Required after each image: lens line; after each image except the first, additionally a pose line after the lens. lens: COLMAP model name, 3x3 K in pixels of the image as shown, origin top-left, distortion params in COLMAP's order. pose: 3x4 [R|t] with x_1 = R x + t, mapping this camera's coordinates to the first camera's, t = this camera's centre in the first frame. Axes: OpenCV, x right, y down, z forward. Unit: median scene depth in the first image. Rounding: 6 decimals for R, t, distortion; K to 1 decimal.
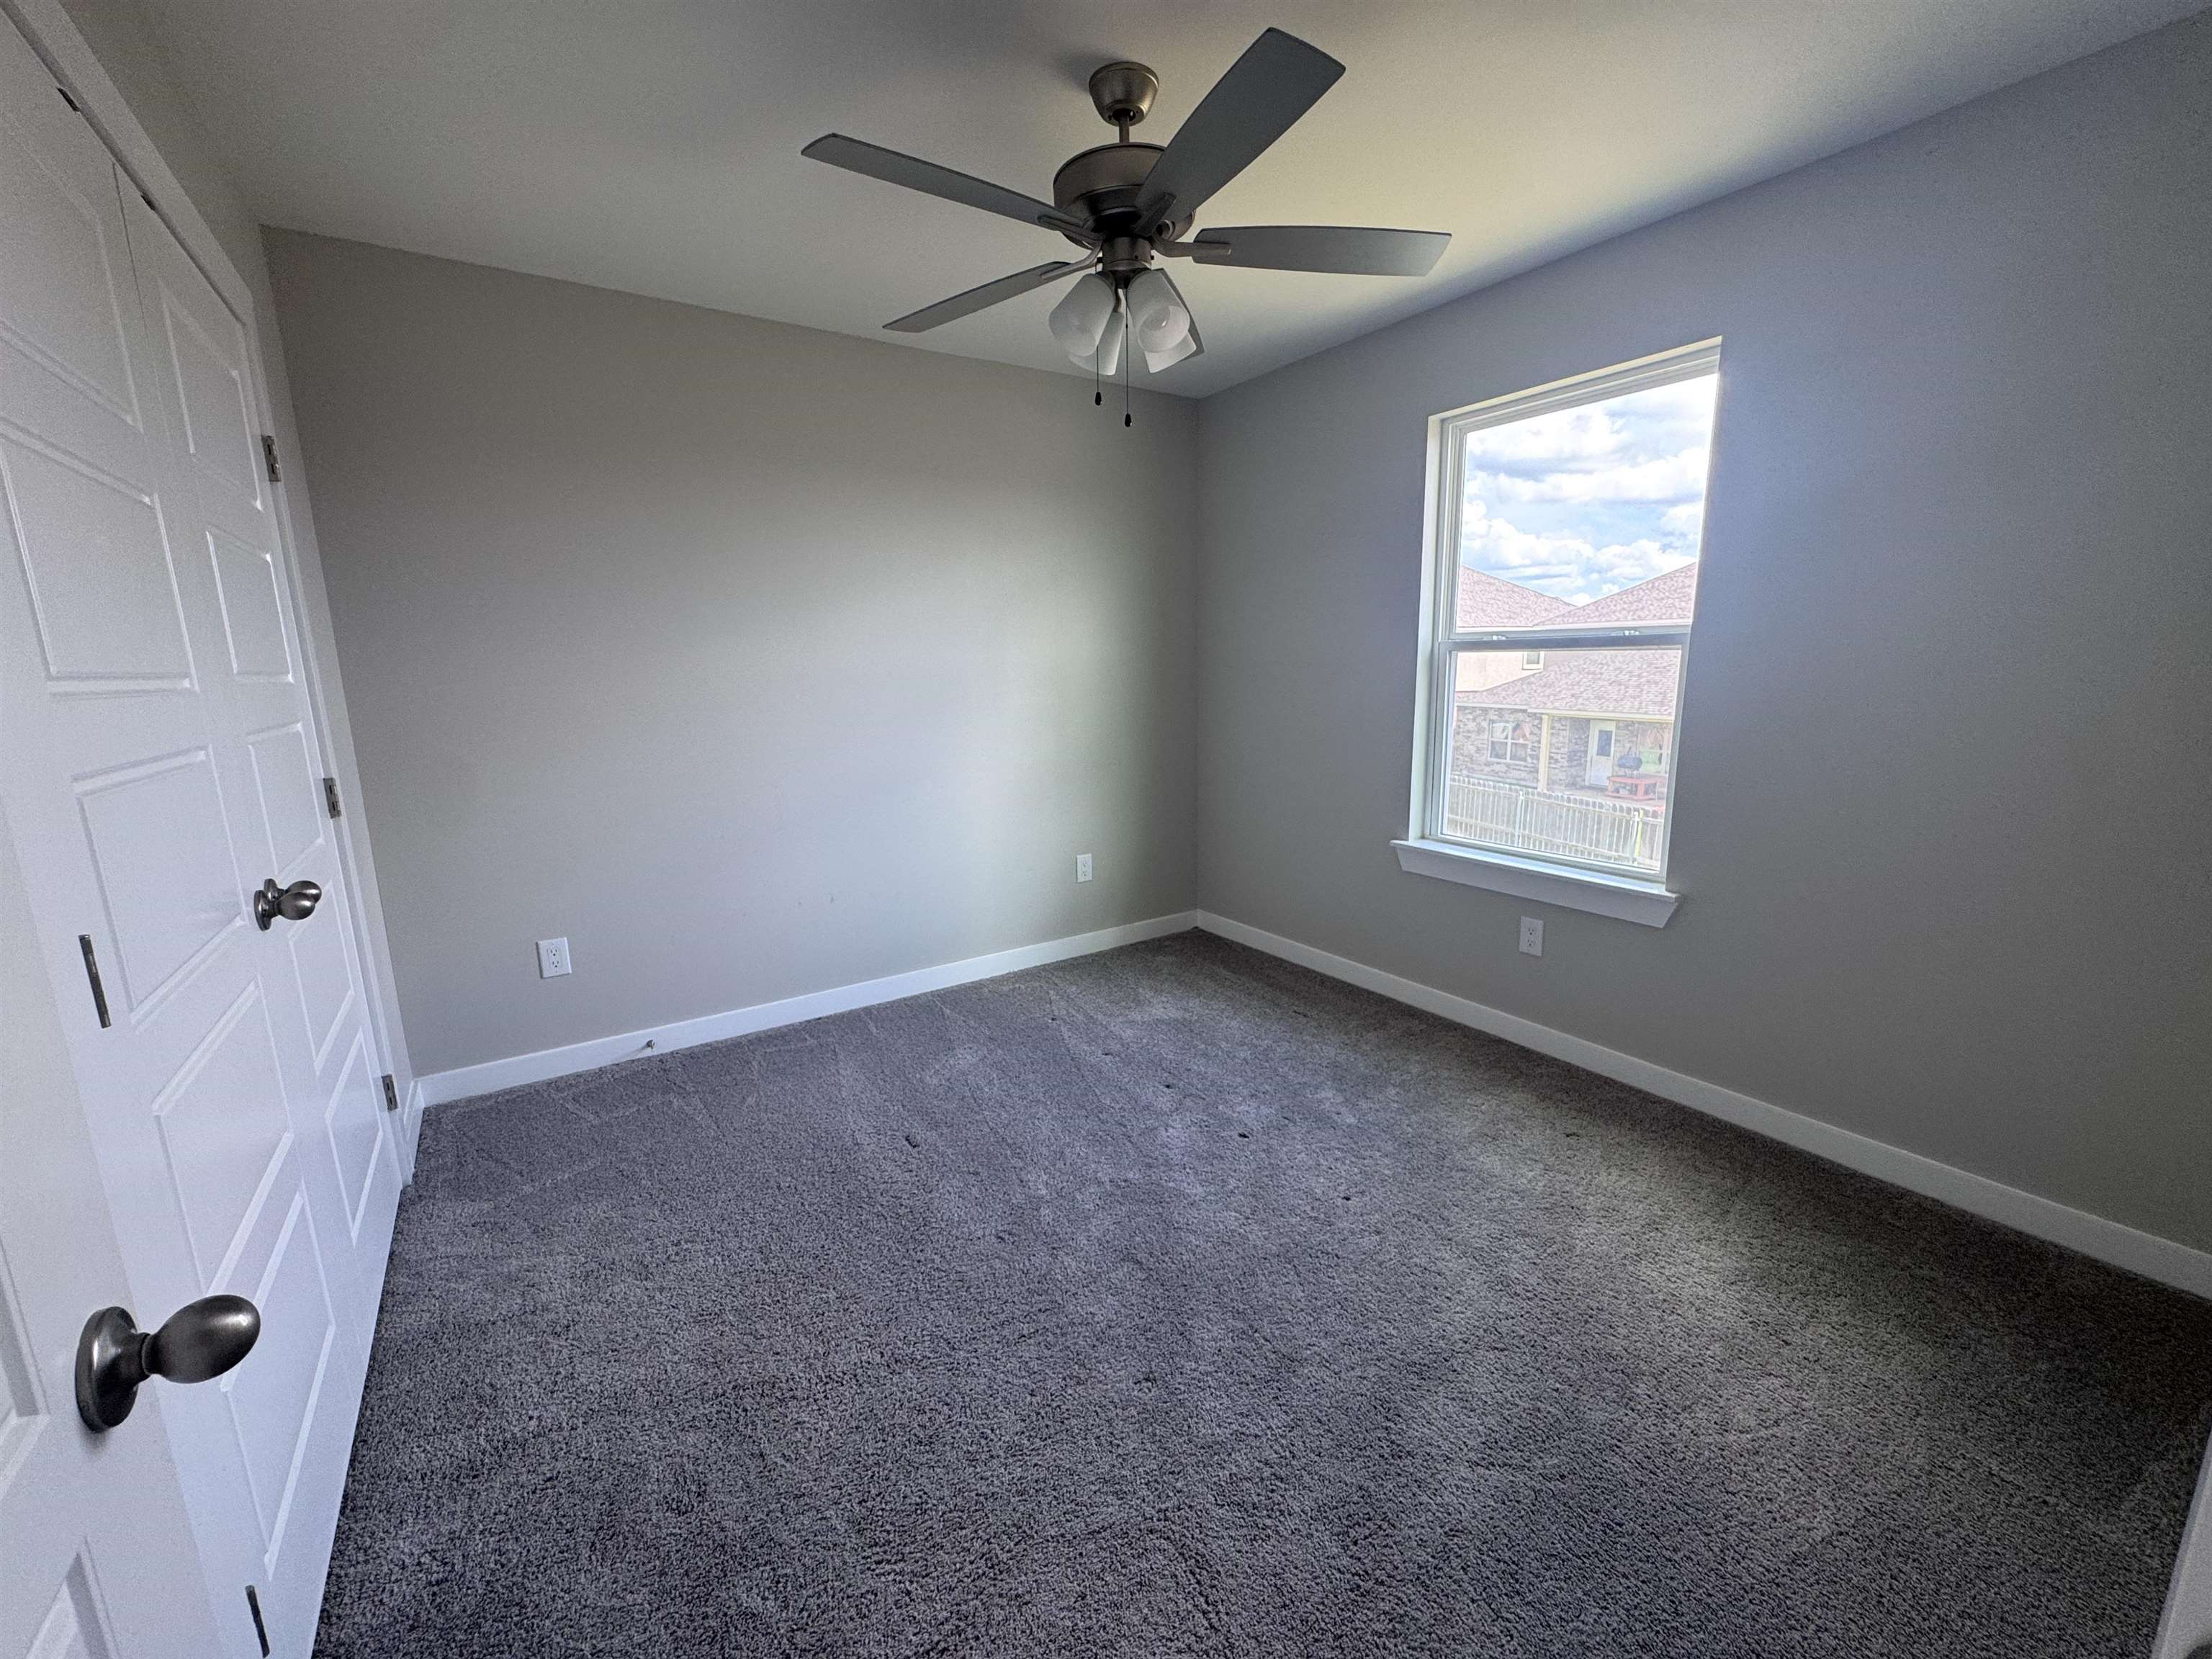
lens RADIAL K [[884.5, 0, 1102.5], [0, 884.5, 834.2], [0, 0, 1]] dist [-0.003306, -0.000025]
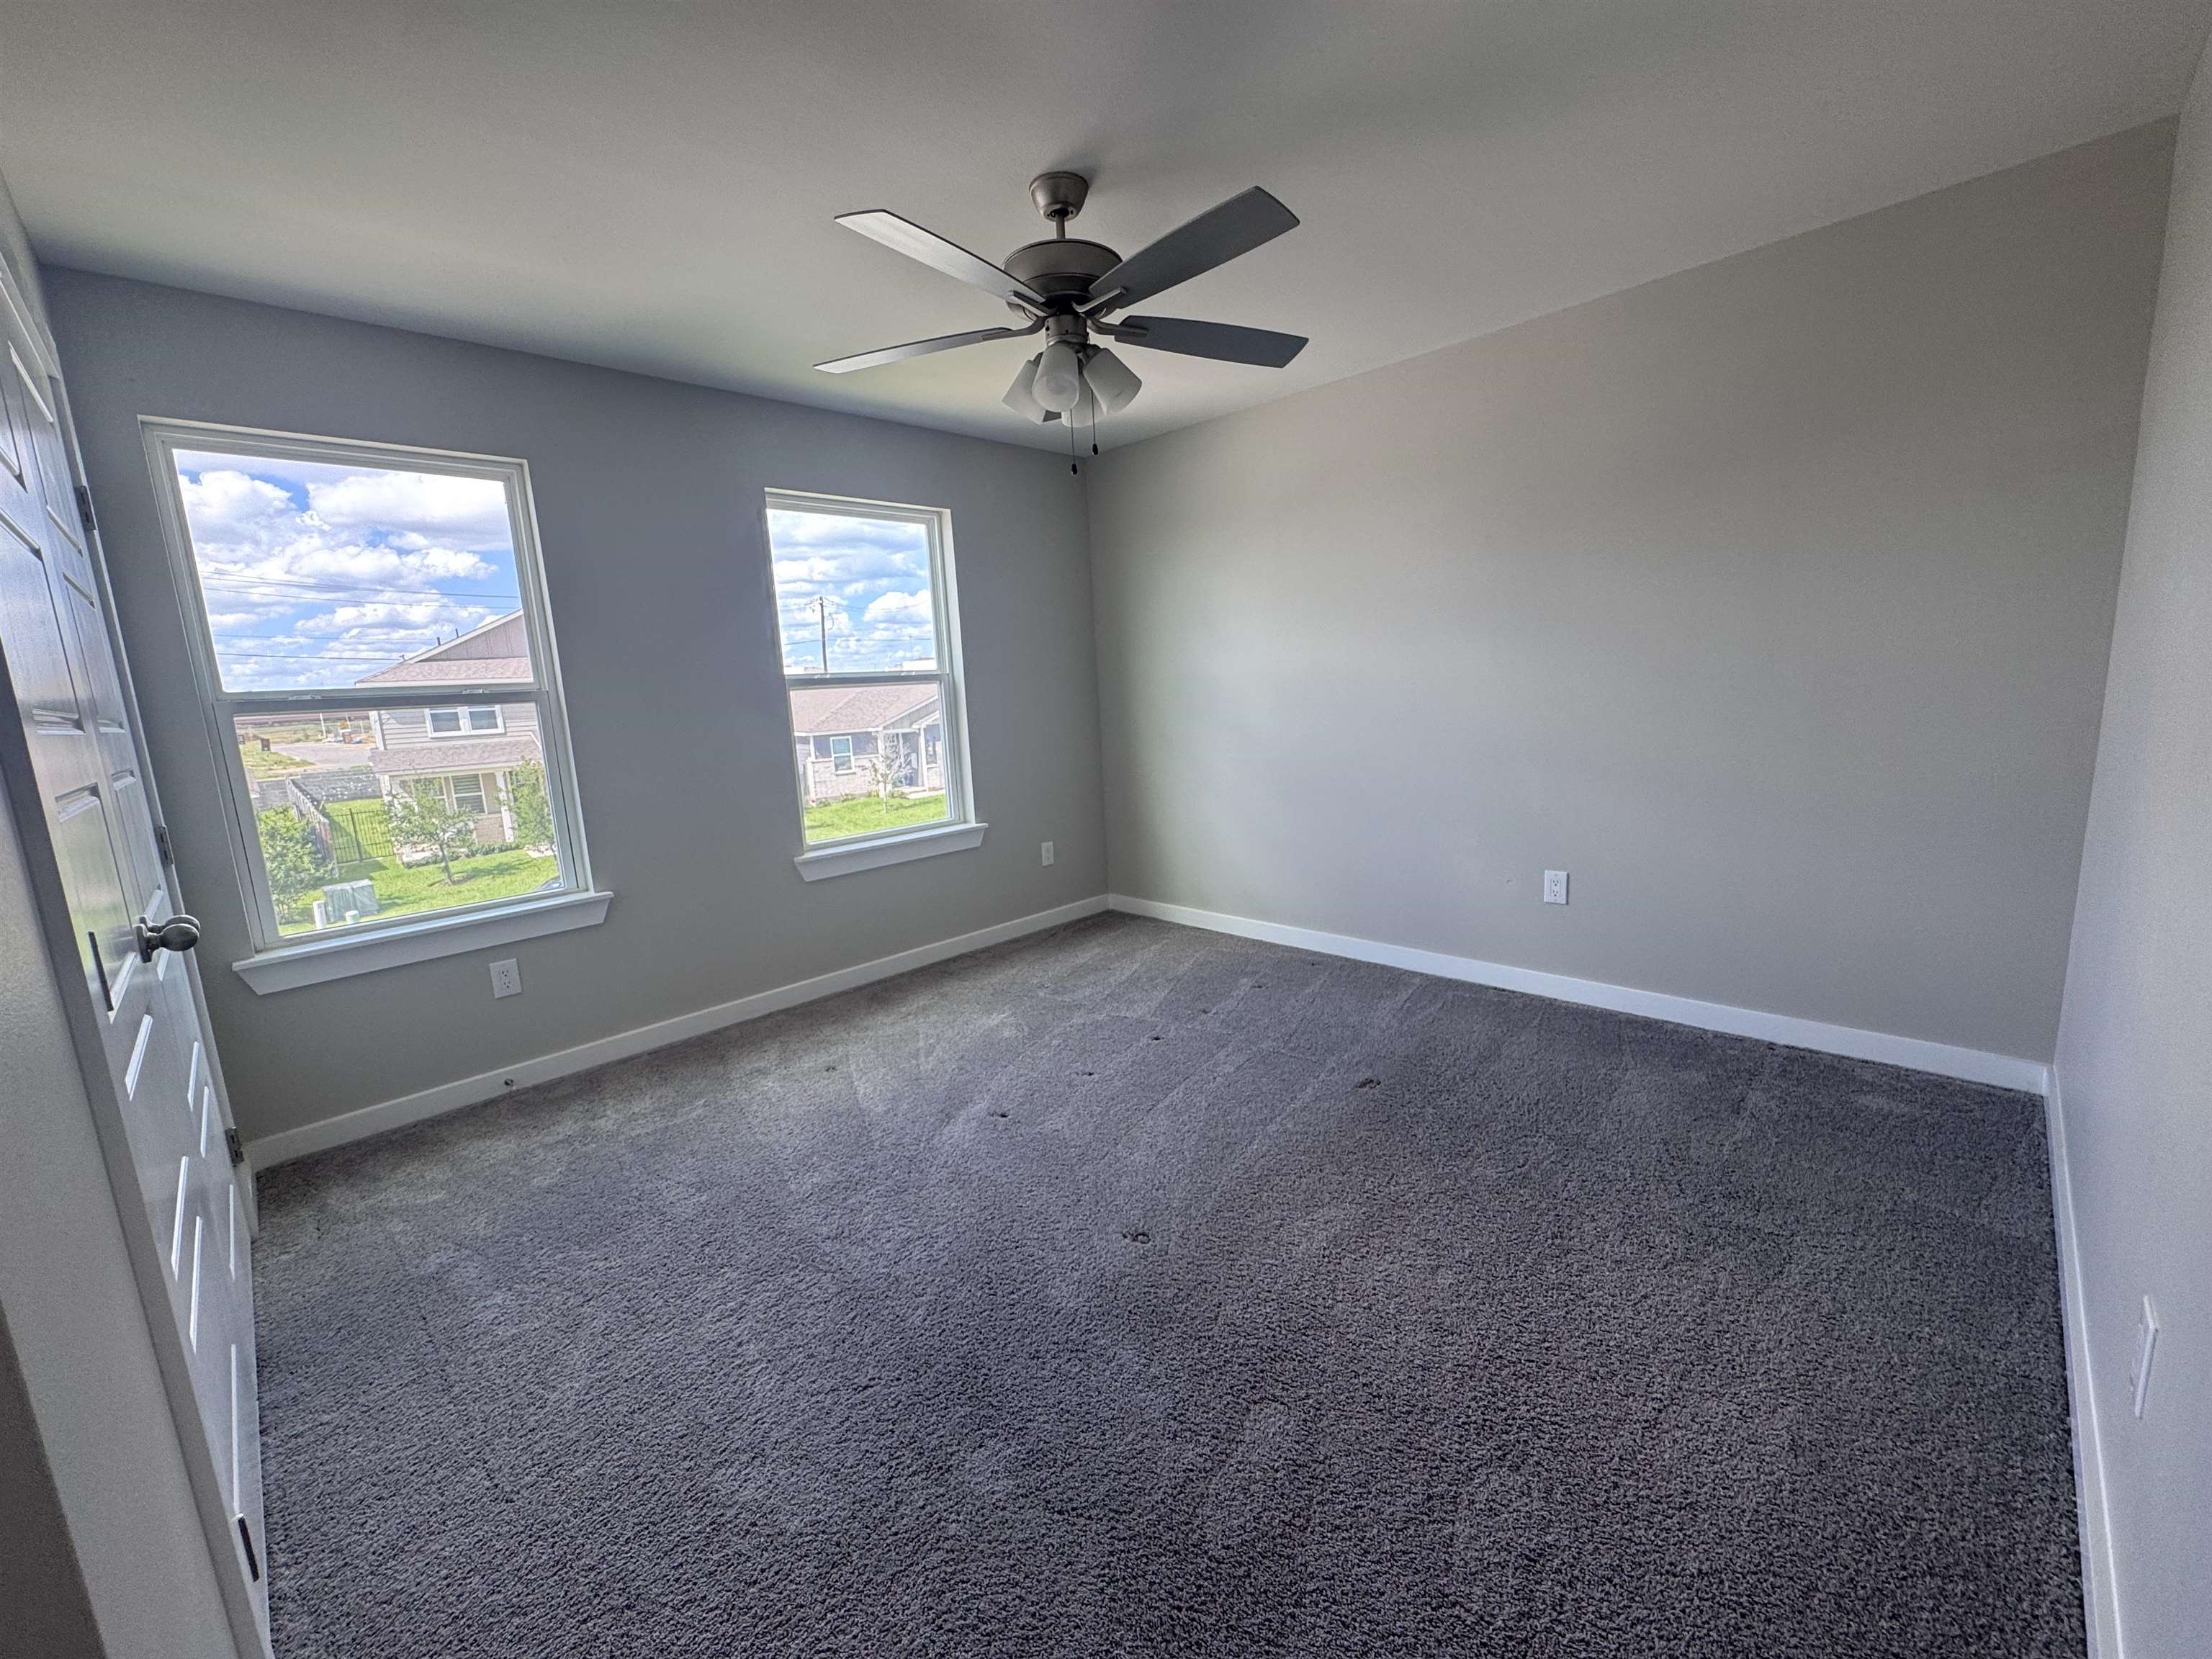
lens RADIAL K [[884.5, 0, 1102.5], [0, 884.5, 834.2], [0, 0, 1]] dist [-0.003306, -0.000025]
pose [[-0.193078, -0.137651, 0.971480, -0.897376], [0.239516, 0.953545, 0.182713, -0.144863], [-0.951500, 0.267963, -0.151139, 0.879638]]
